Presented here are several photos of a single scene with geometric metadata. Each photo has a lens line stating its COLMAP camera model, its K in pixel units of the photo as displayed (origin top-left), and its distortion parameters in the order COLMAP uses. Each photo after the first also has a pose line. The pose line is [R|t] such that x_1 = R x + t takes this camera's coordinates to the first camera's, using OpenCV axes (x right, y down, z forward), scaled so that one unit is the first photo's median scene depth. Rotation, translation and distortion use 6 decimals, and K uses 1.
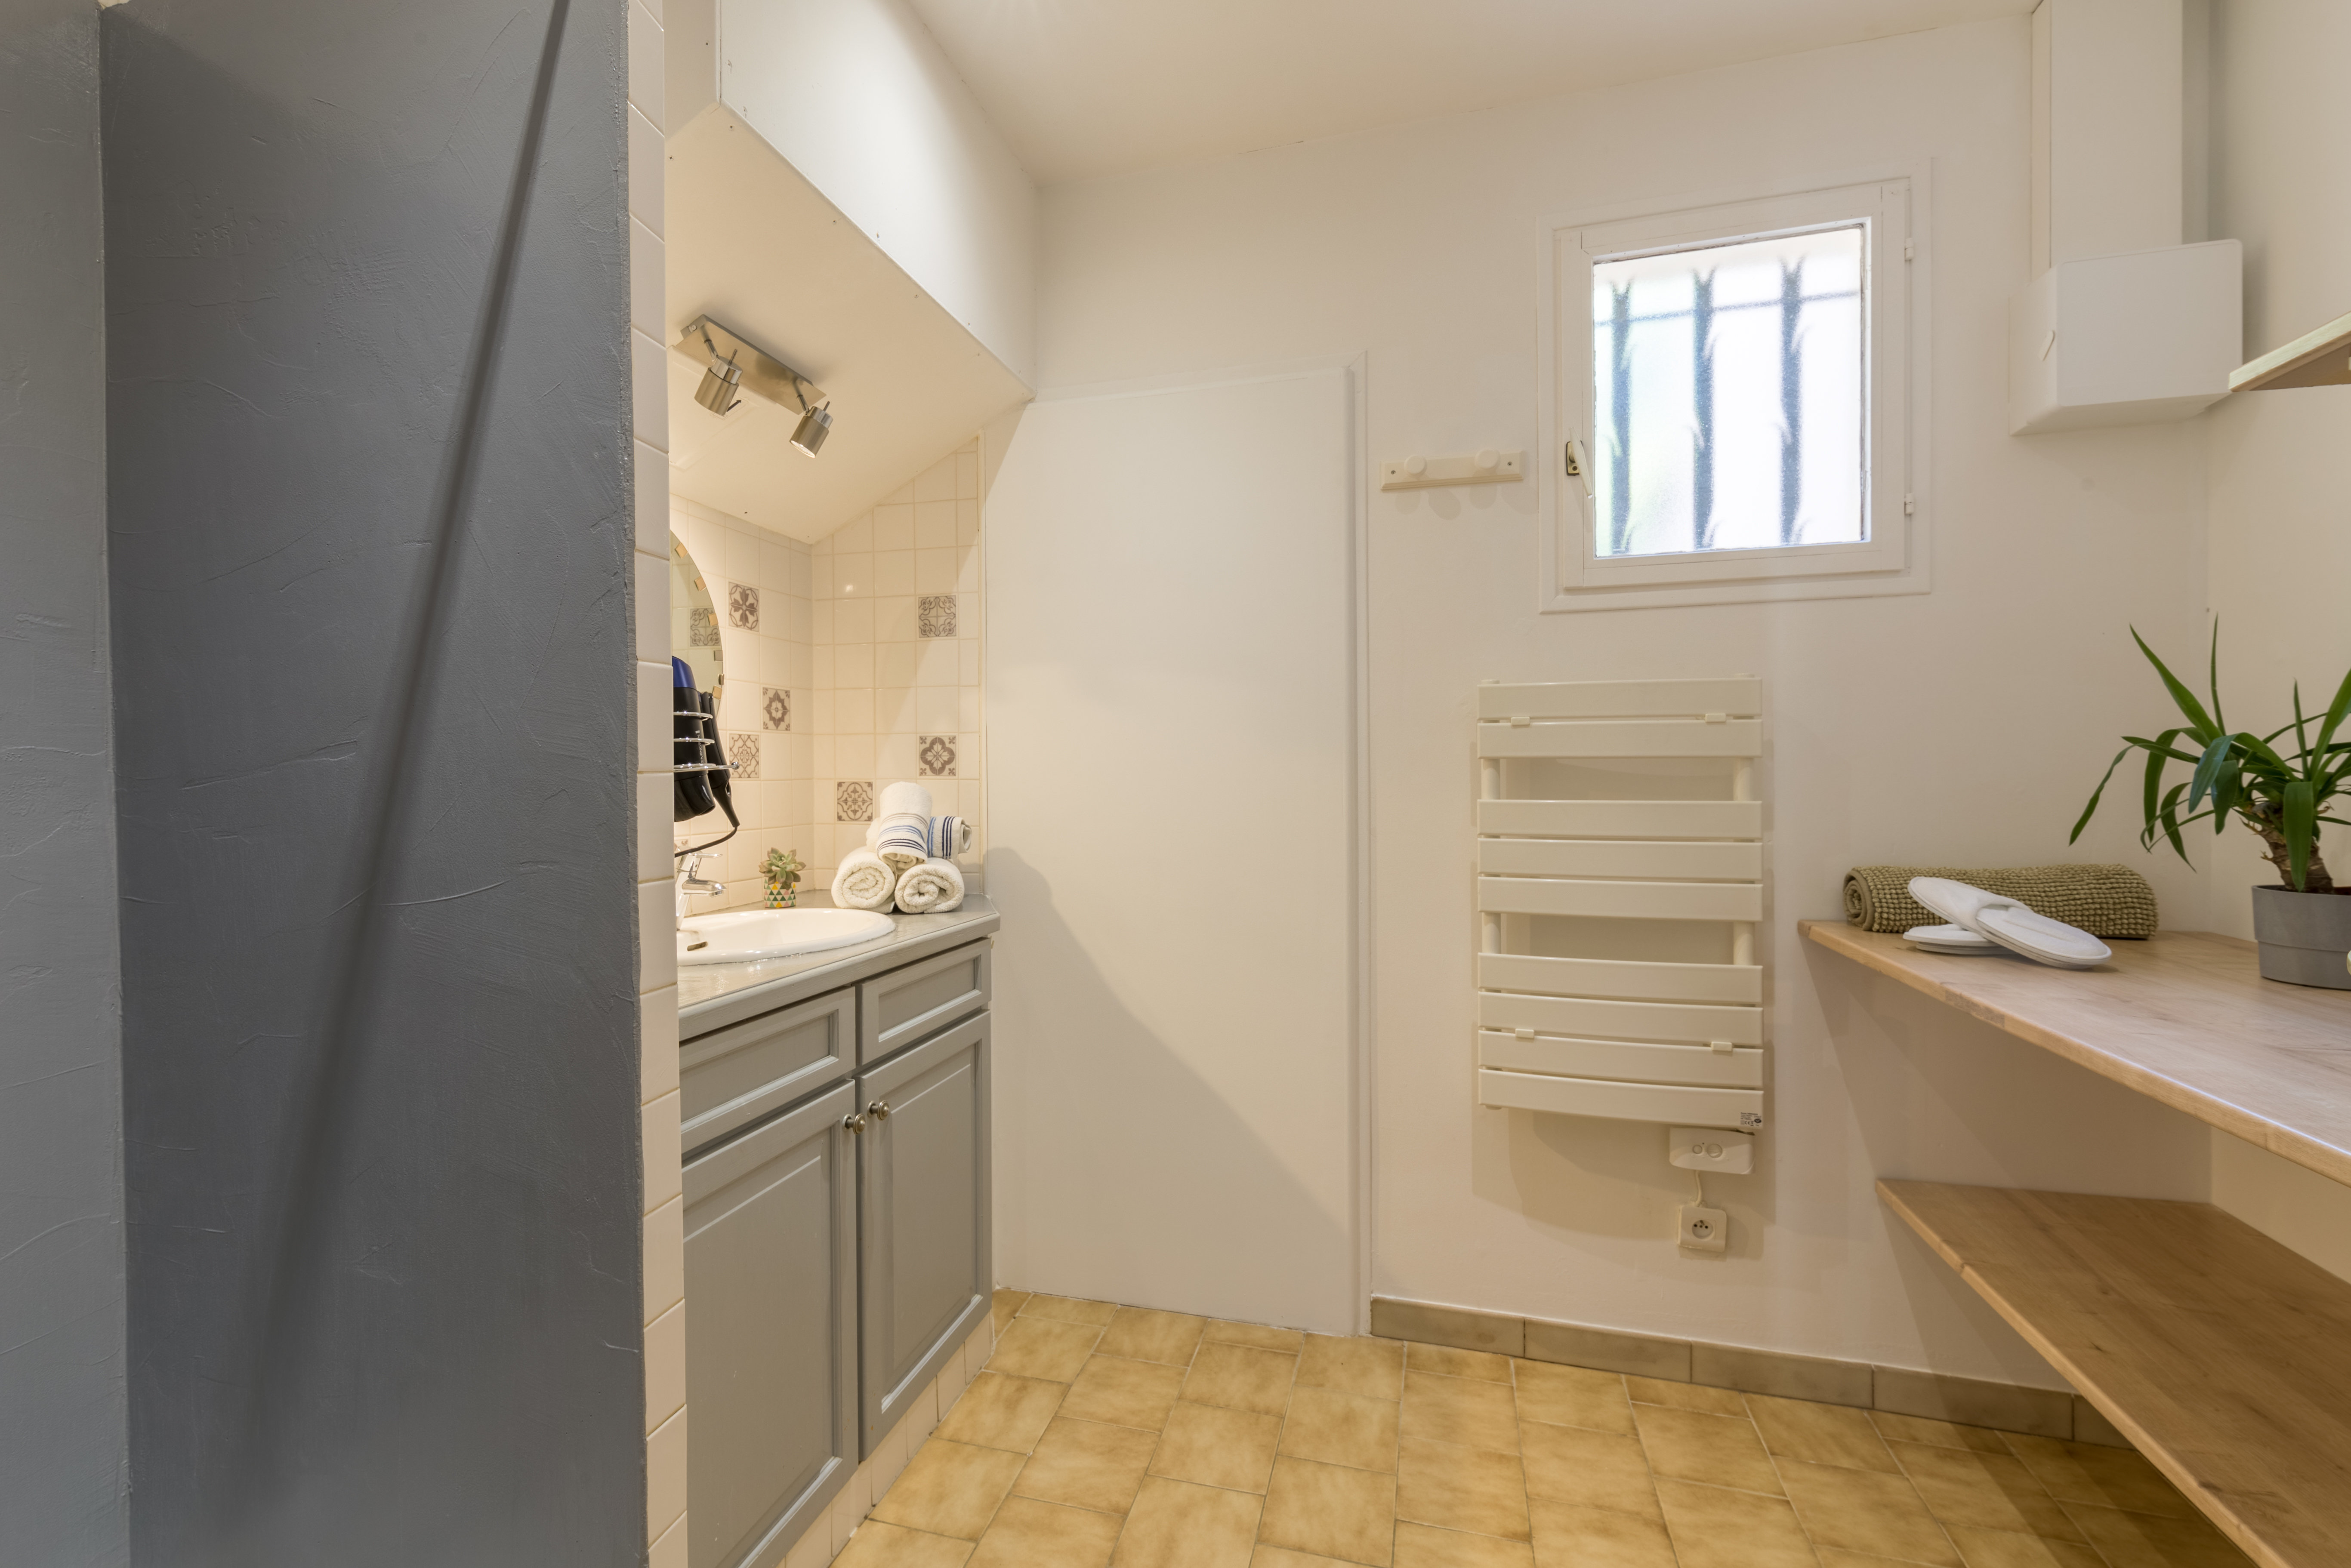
lens RADIAL K [[988.7, 0, 1175.5], [0, 988.7, 779.2], [0, 0, 1]] dist [0.010522, 0.000053]
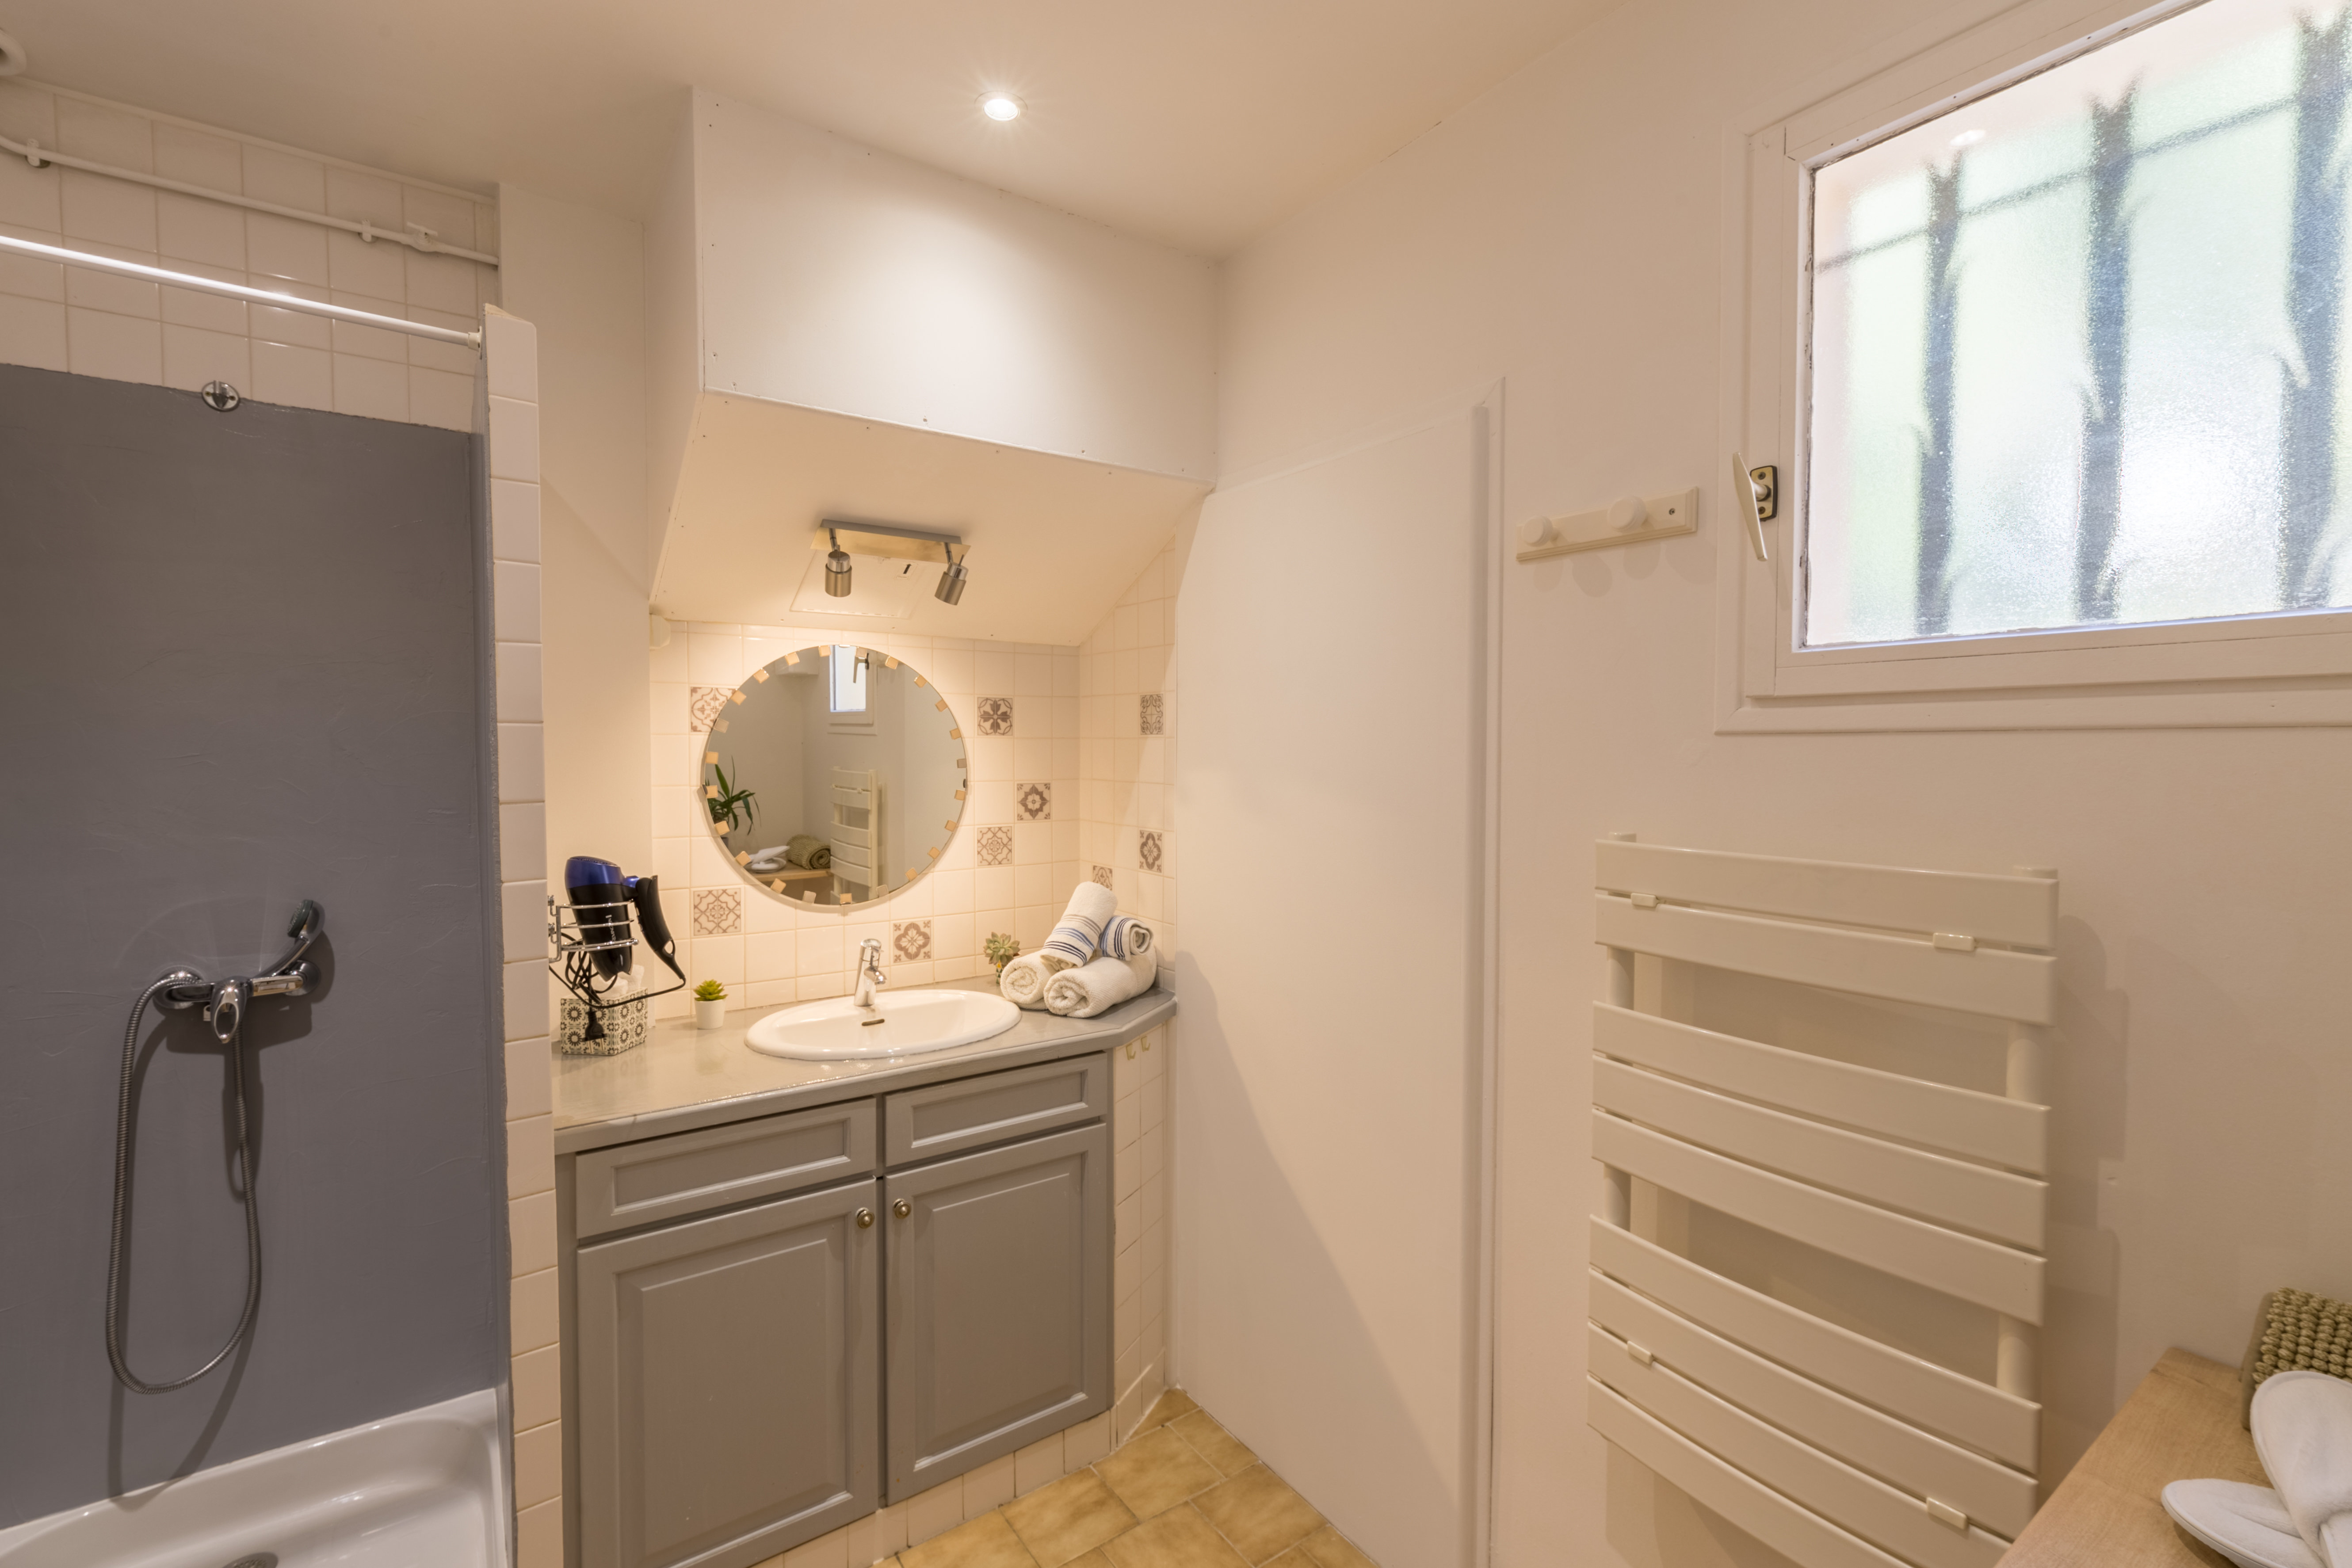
lens RADIAL K [[1021.1, 0, 1176.9], [0, 1021.1, 781.1], [0, 0, 1]] dist [0.010932, -0.000258]
pose [[0.767777, 0.030950, -0.639969, 0.512653], [-0.010416, 0.999304, 0.035832, -0.151396], [0.640633, -0.020845, 0.767565, 0.237845]]
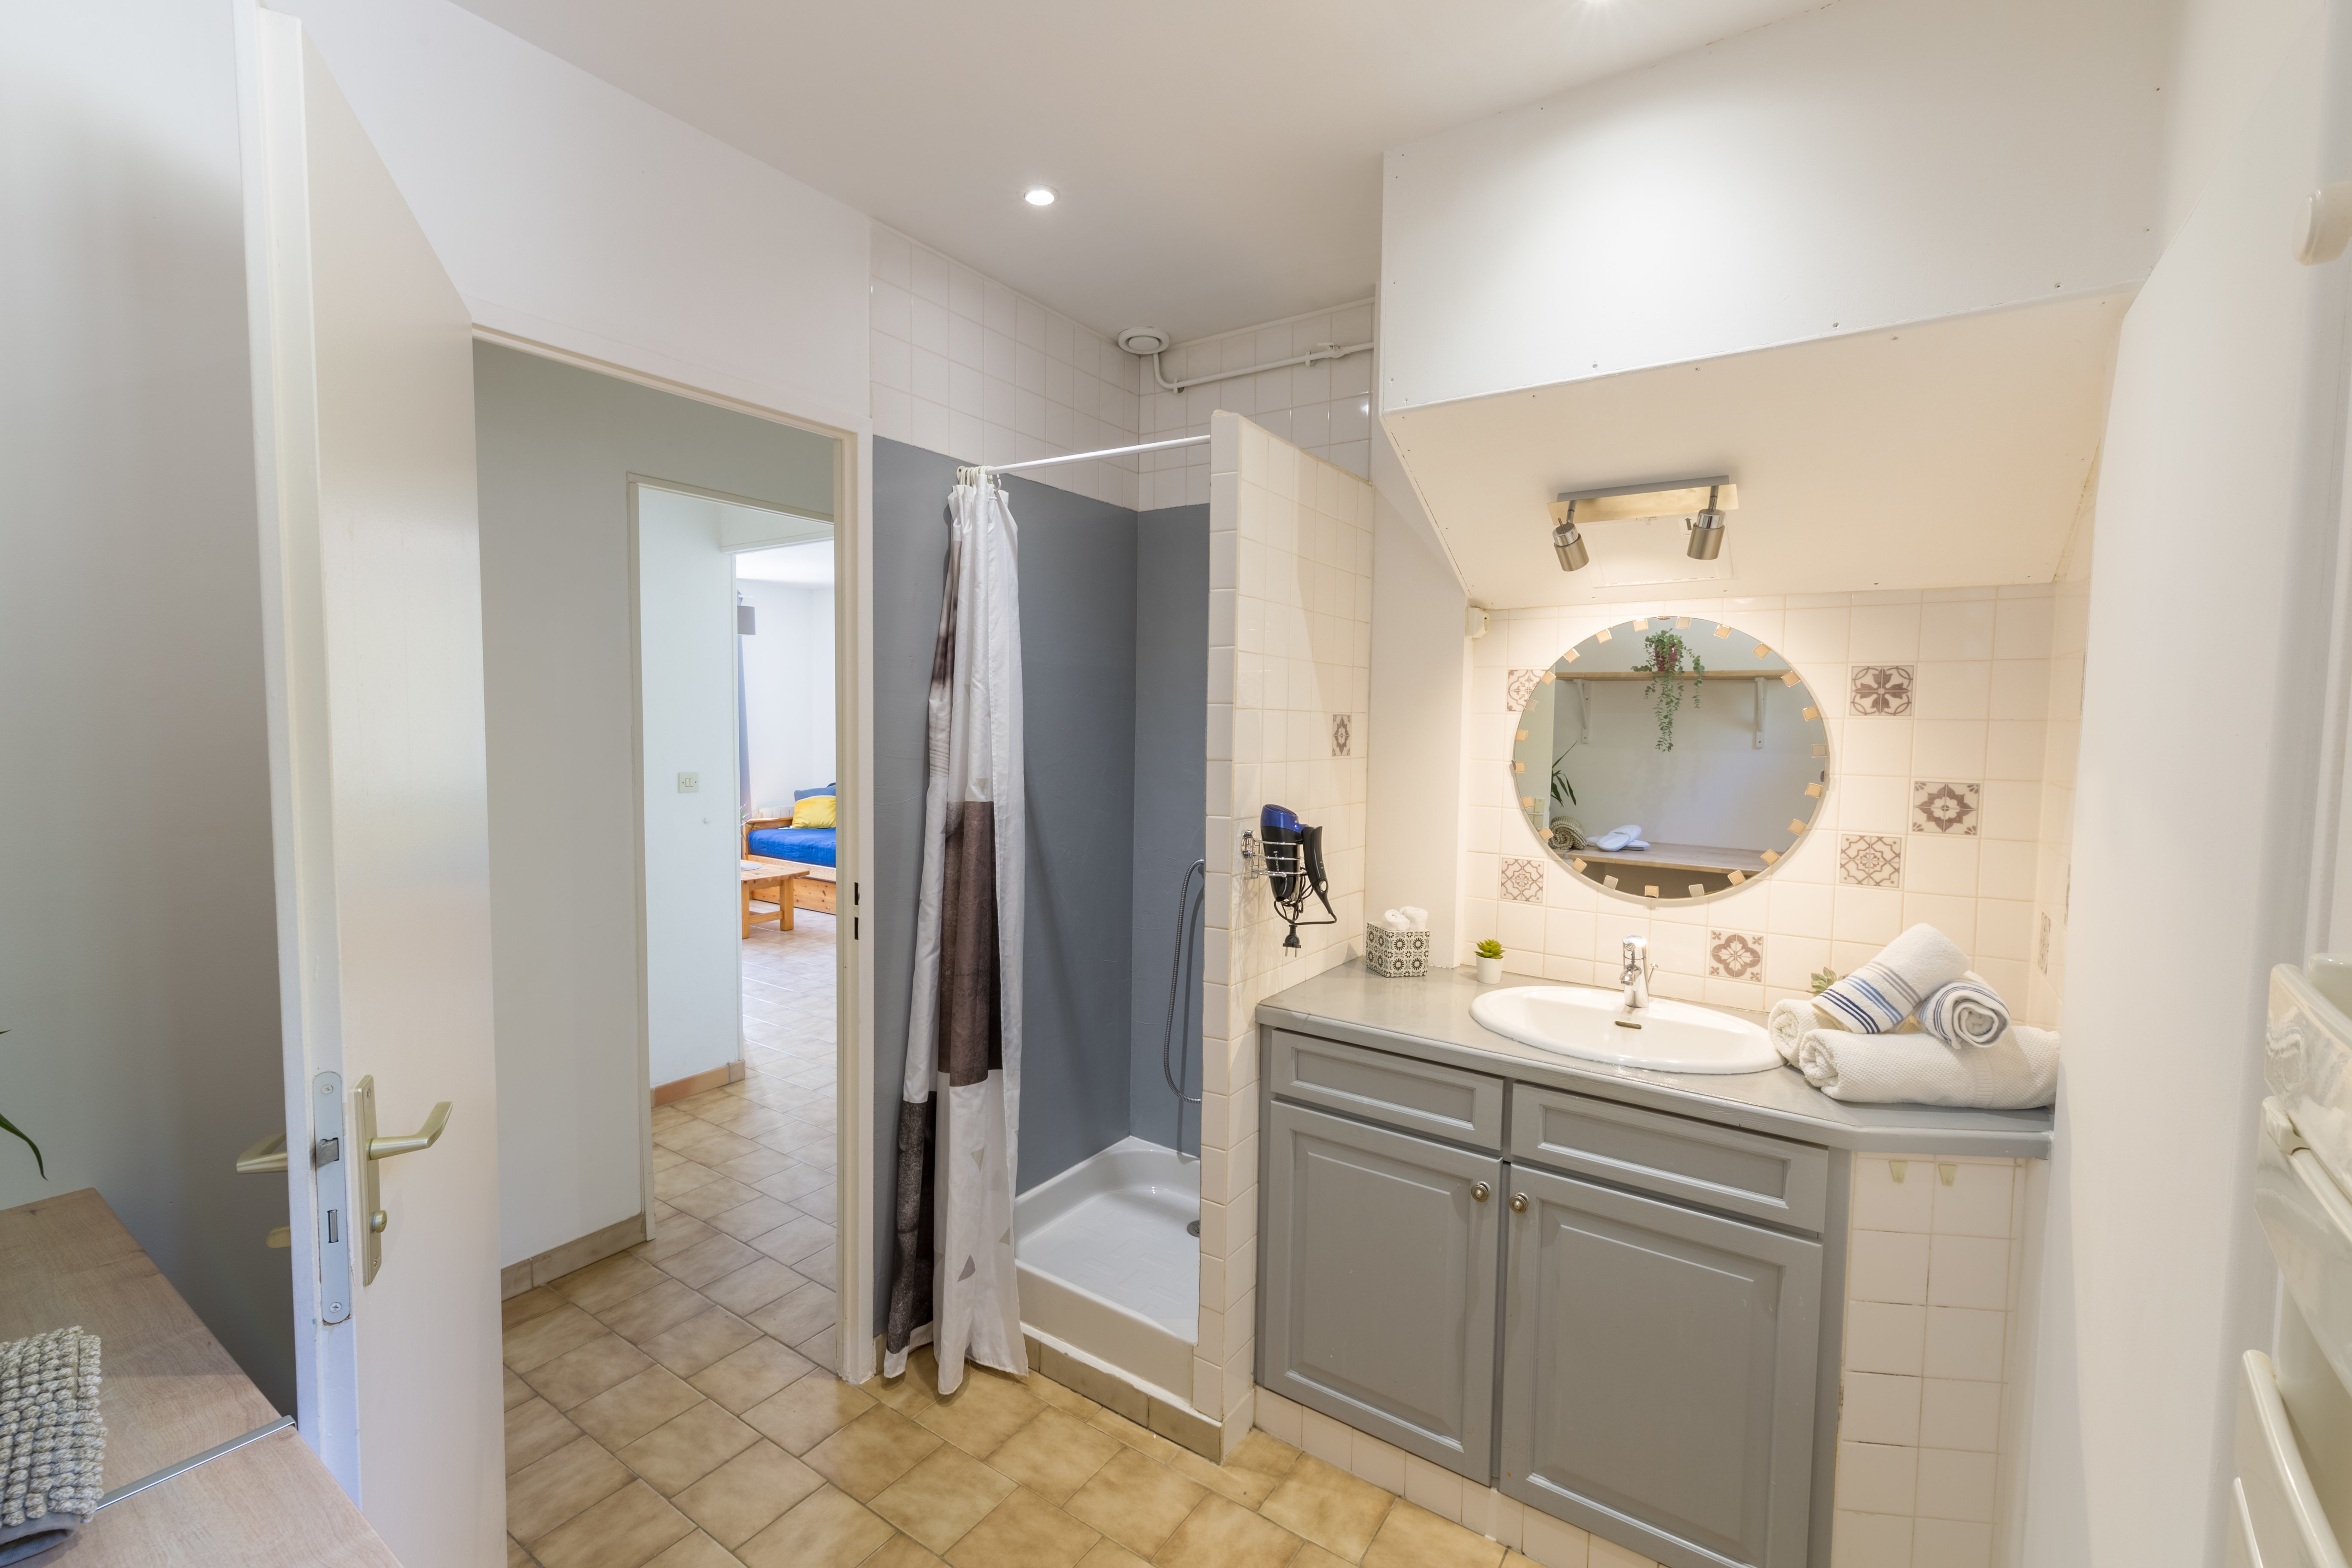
lens RADIAL K [[1021.1, 0, 1176.9], [0, 1021.1, 781.1], [0, 0, 1]] dist [0.010932, -0.000258]
pose [[-0.330062, 0.061746, -0.941938, 0.656102], [-0.017095, 0.997304, 0.071366, -0.156630], [0.943804, 0.039658, -0.328116, 0.755327]]
